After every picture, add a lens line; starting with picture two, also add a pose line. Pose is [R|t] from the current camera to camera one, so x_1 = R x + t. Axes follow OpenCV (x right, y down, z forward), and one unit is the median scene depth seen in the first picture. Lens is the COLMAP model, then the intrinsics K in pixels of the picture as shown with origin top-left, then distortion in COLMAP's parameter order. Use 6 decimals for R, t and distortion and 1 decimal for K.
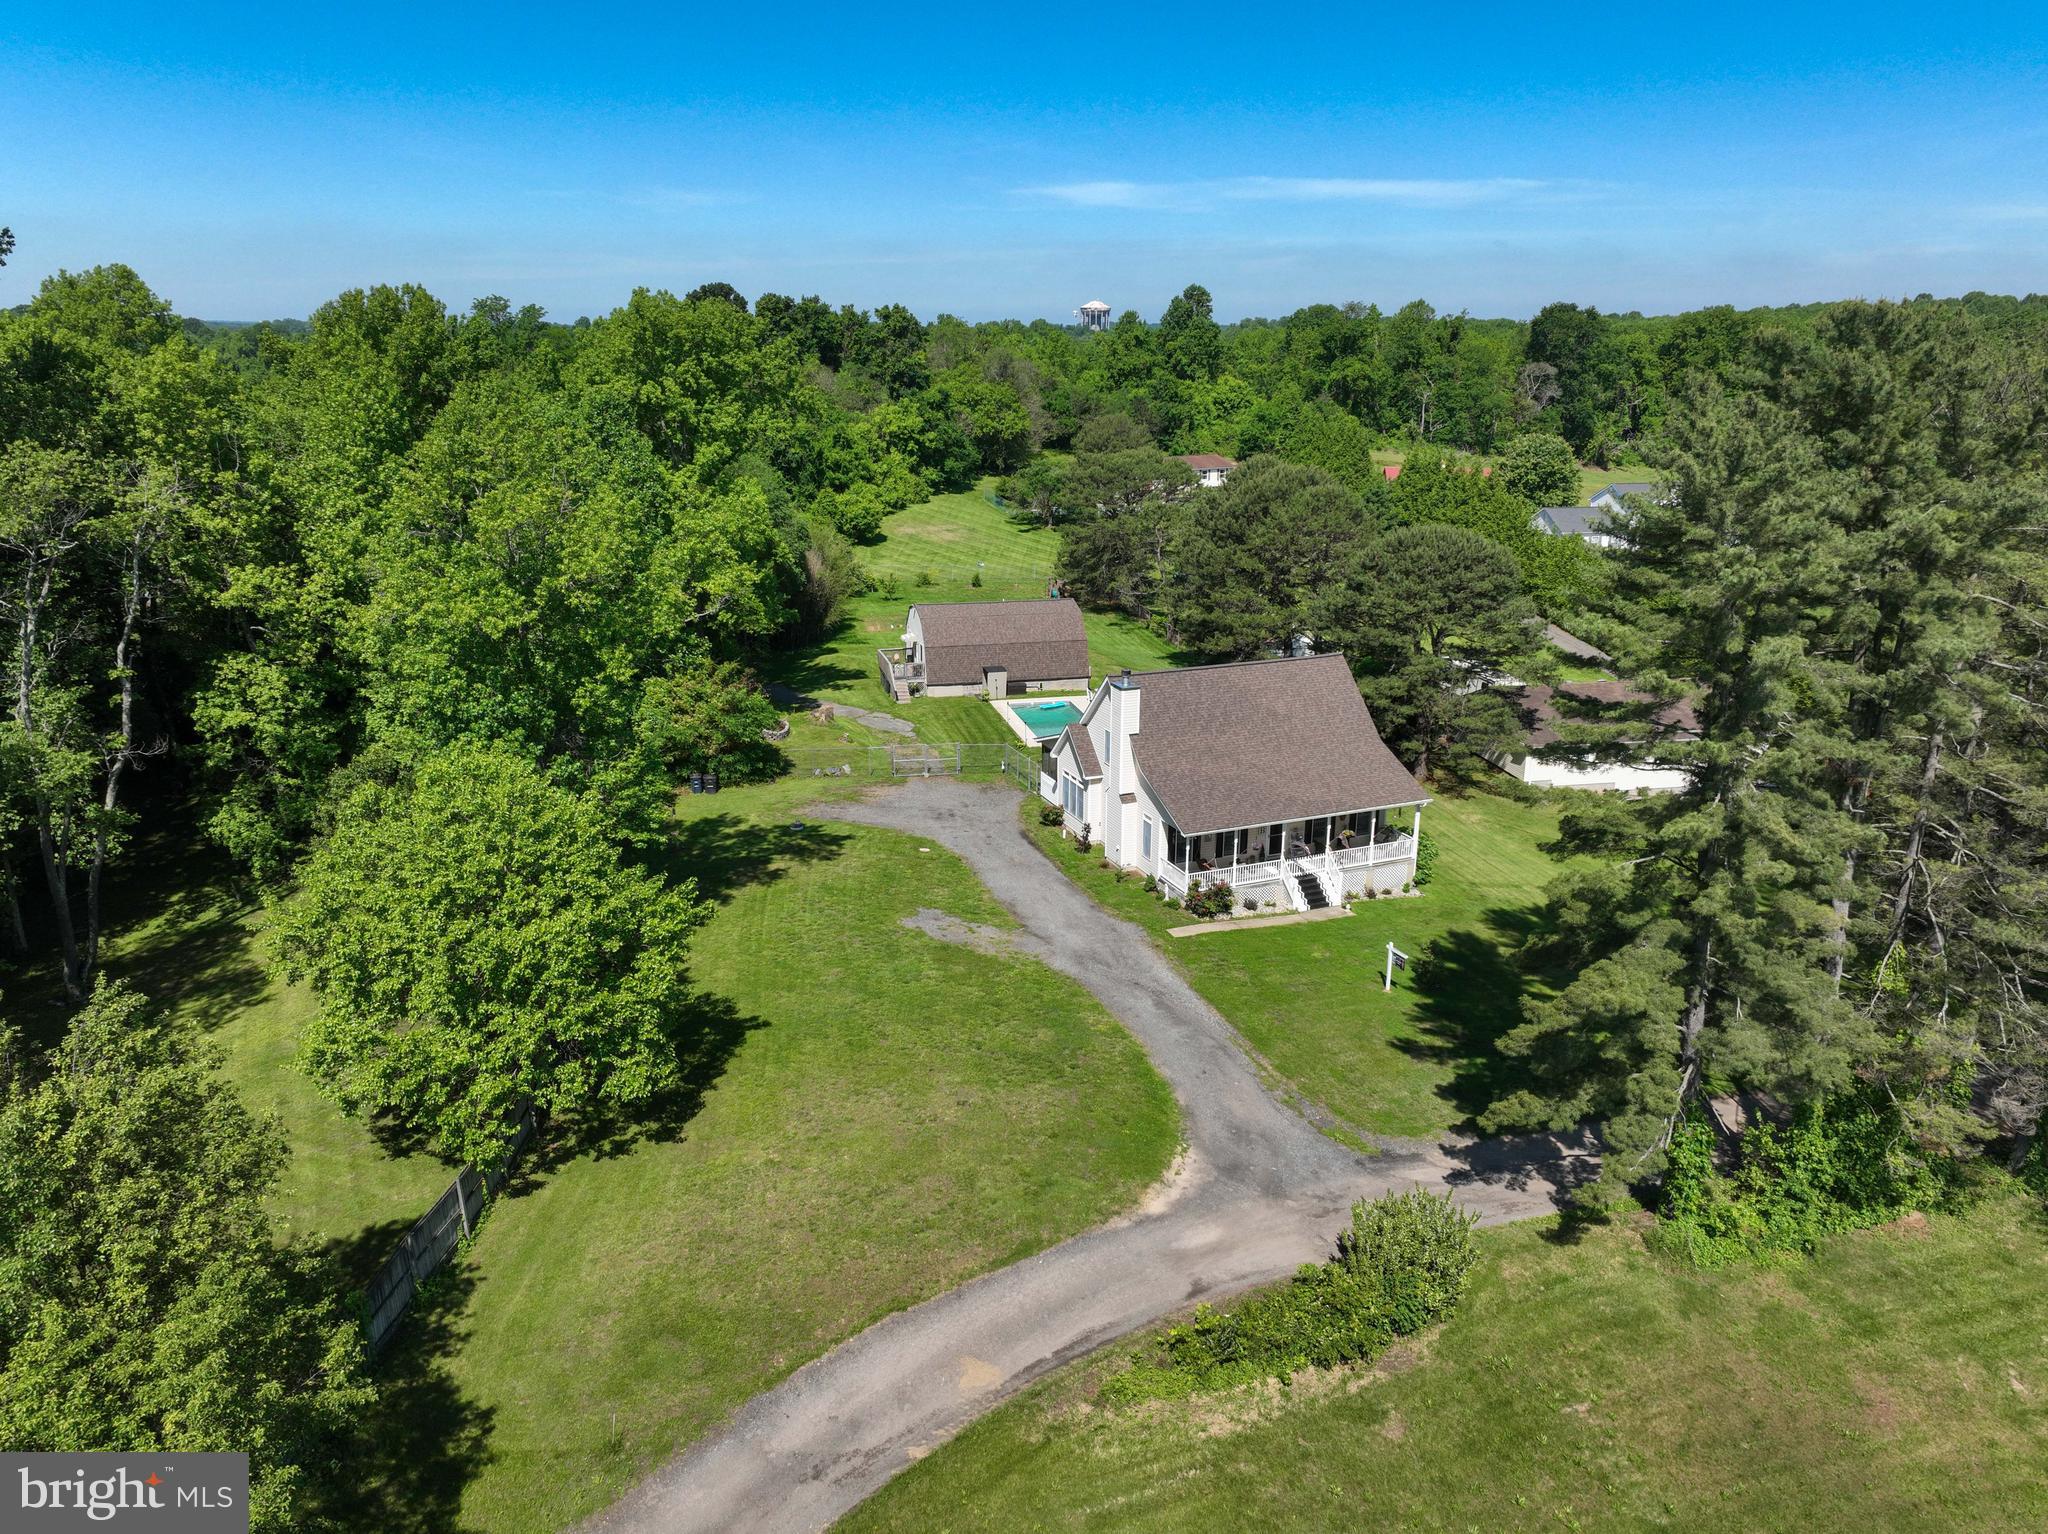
lens RADIAL K [[1442.5, 0, 1032.4], [0, 1442.5, 755.3], [0, 0, 1]] dist [-0.006927, 0.027513]
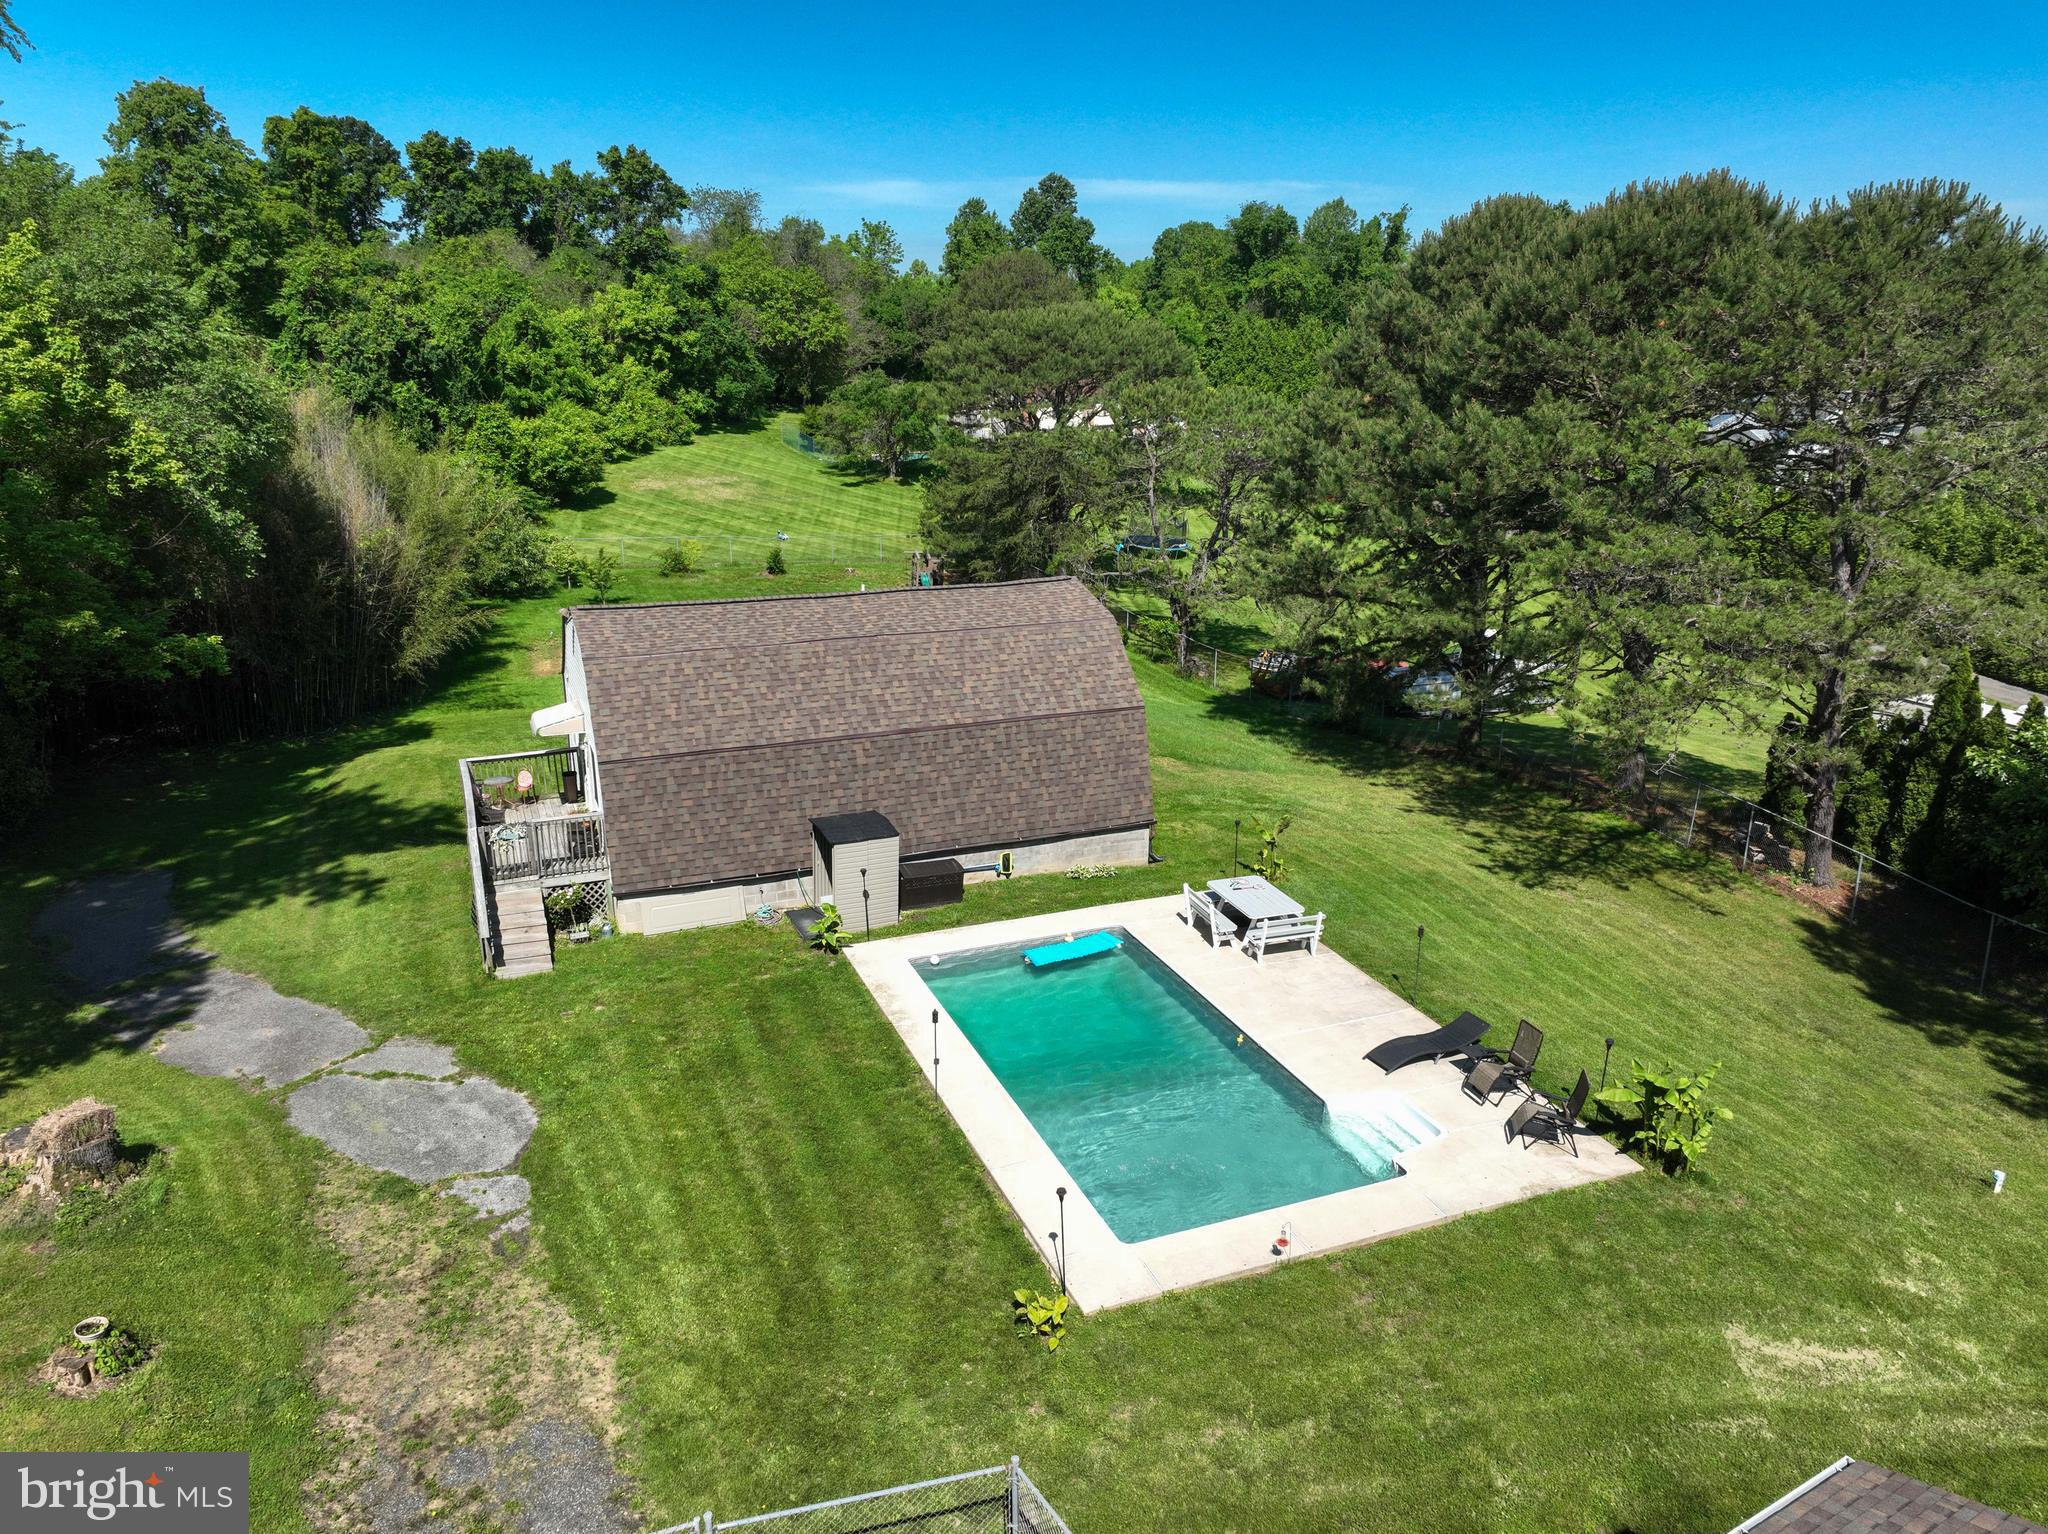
lens RADIAL K [[1442.5, 0, 1032.4], [0, 1442.5, 755.3], [0, 0, 1]] dist [-0.006927, 0.027513]
pose [[0.990312, -0.042613, 0.132157, -0.017066], [0.042546, 0.999089, 0.003338, -0.044481], [-0.132179, 0.002317, 0.991223, 0.429916]]
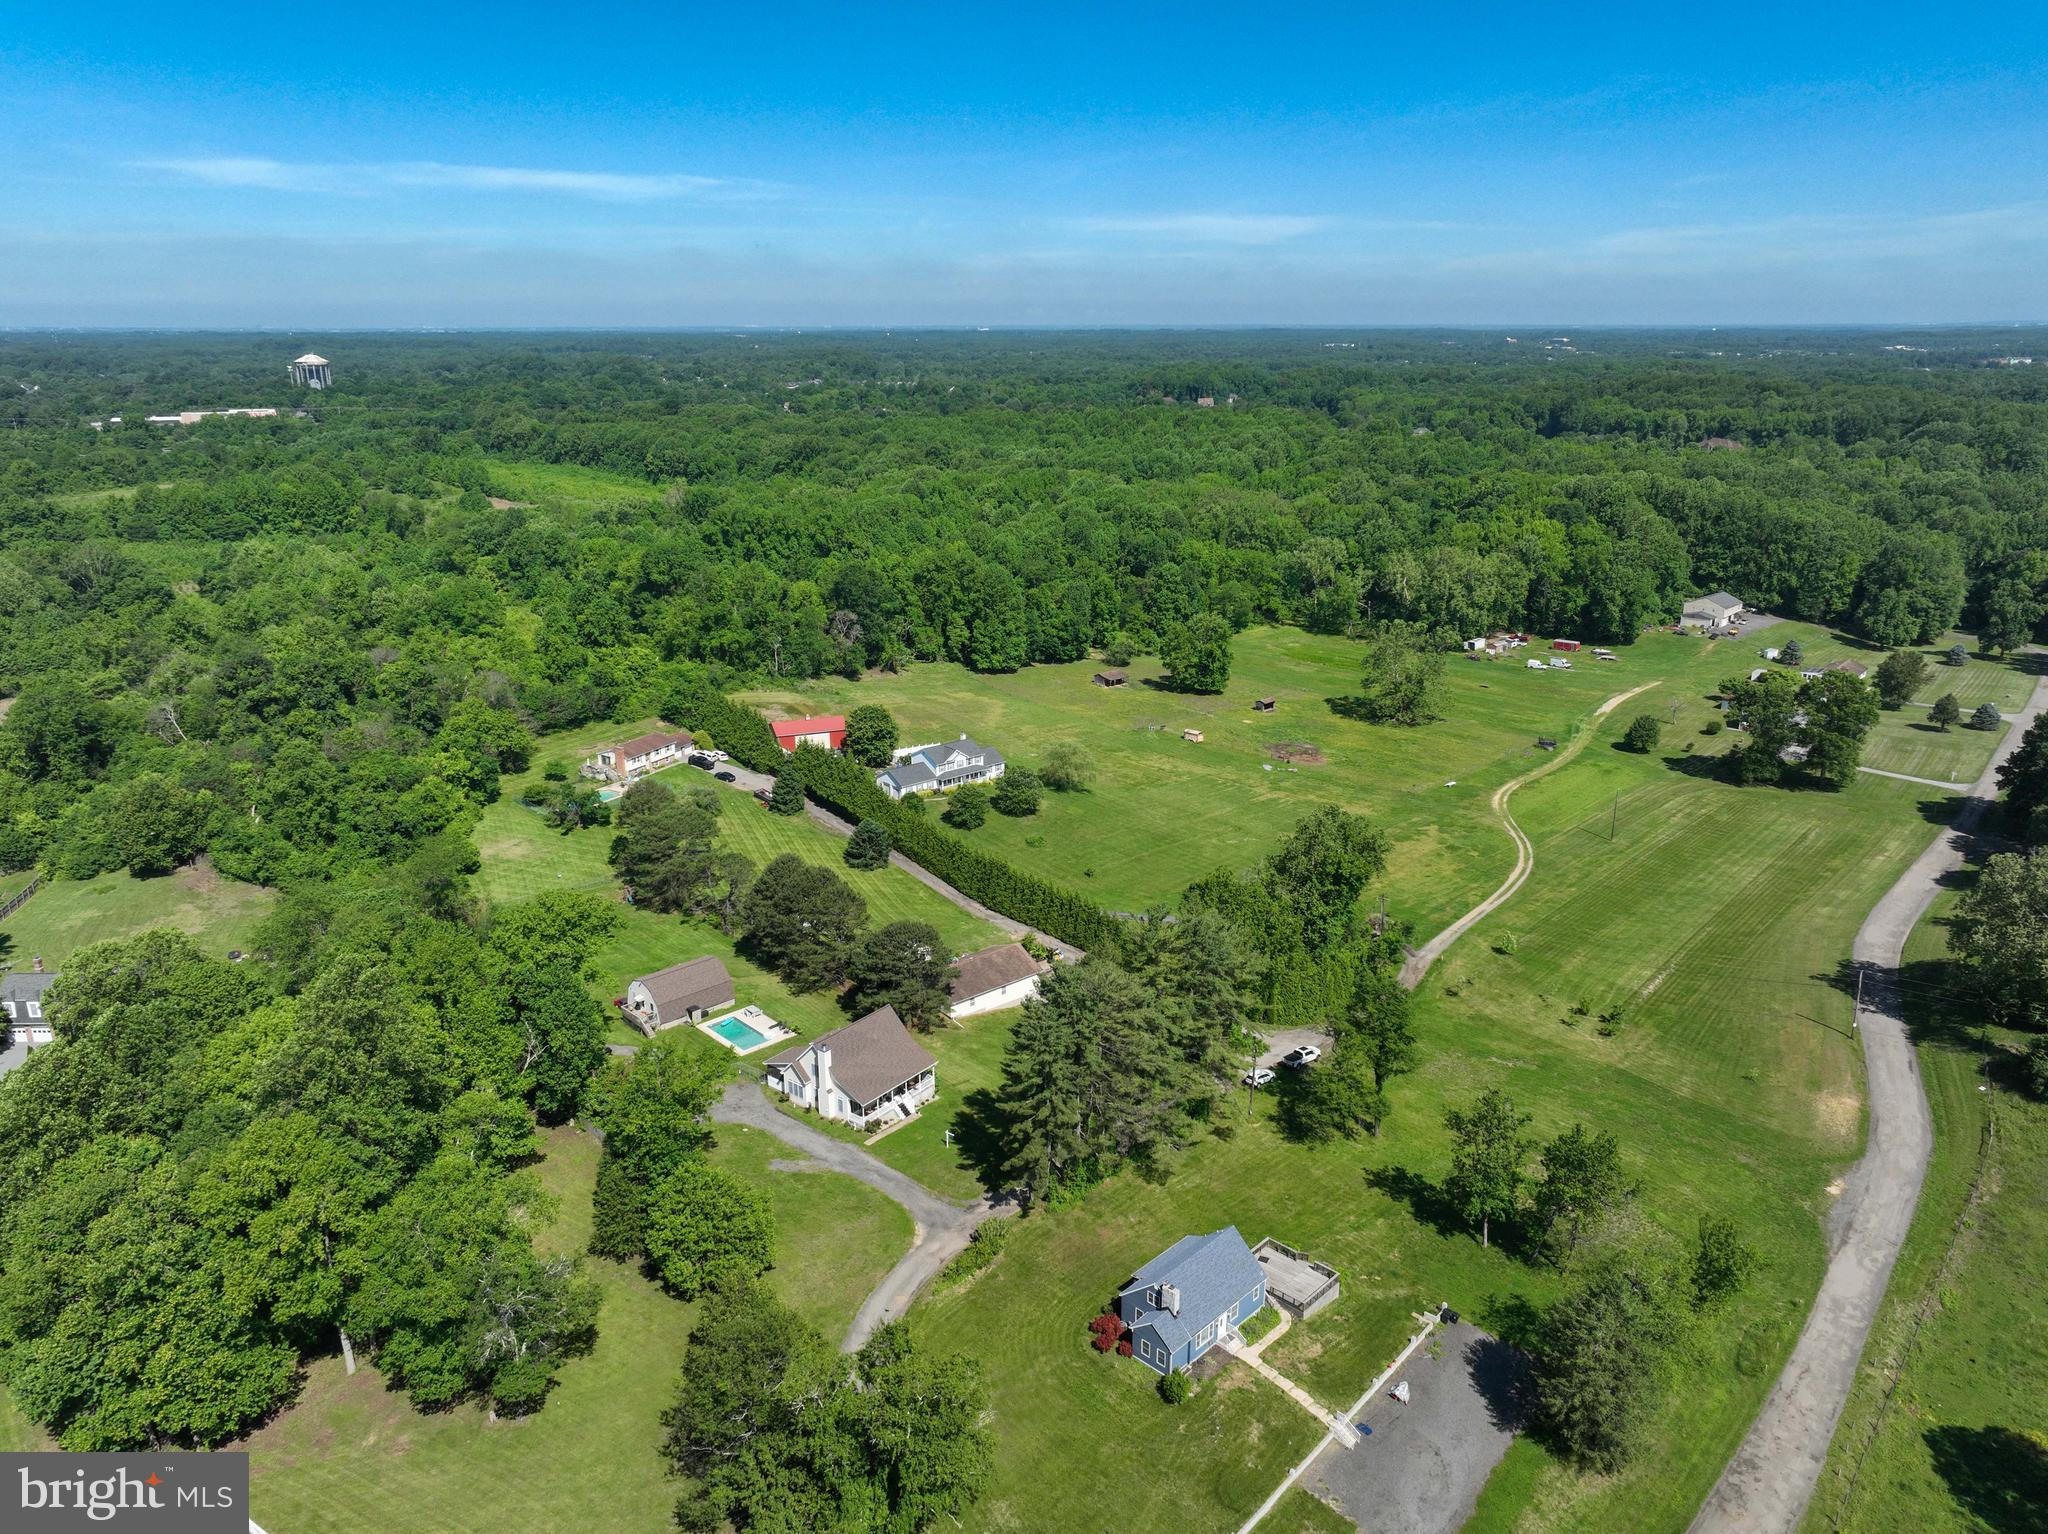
lens RADIAL K [[1442.5, 0, 1032.4], [0, 1442.5, 755.3], [0, 0, 1]] dist [-0.006927, 0.027513]
pose [[0.870071, -0.147044, 0.470484, -0.302907], [0.145277, 0.988570, 0.040303, -0.250979], [-0.471032, 0.033284, 0.881488, -0.589322]]
